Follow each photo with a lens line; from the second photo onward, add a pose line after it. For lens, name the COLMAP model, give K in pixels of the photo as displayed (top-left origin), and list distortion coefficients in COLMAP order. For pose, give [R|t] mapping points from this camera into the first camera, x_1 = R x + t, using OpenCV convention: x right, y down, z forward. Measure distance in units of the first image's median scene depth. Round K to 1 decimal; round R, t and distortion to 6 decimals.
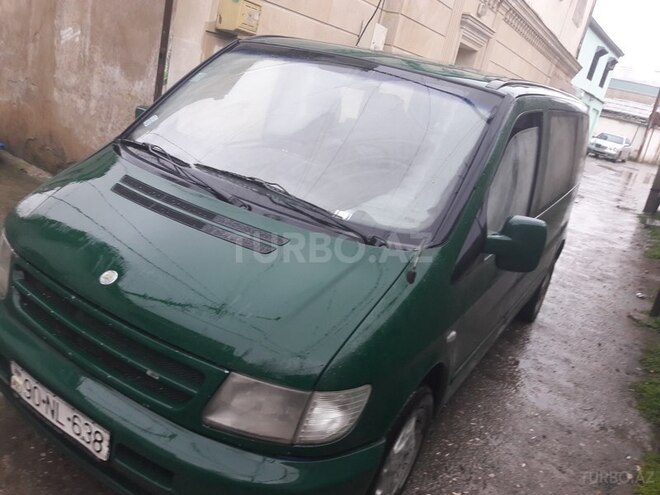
lens RADIAL K [[573.1, 0, 329.9], [0, 573.1, 248.3], [0, 0, 1]] dist [0.008677, 0.002053]
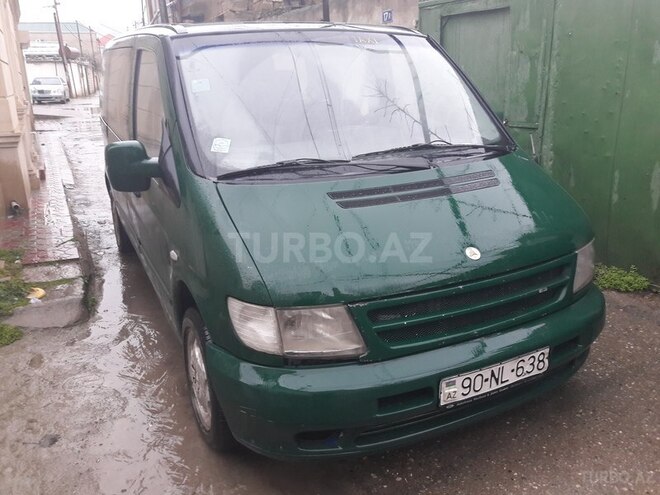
lens RADIAL K [[573.1, 0, 329.3], [0, 573.1, 247.6], [0, 0, 1]] dist [0.008677, 0.002053]
pose [[0.503174, -0.464446, 0.728770, -0.124567], [0.389884, 0.874605, 0.288194, -0.036676], [-0.771237, 0.139124, 0.621159, 0.046978]]
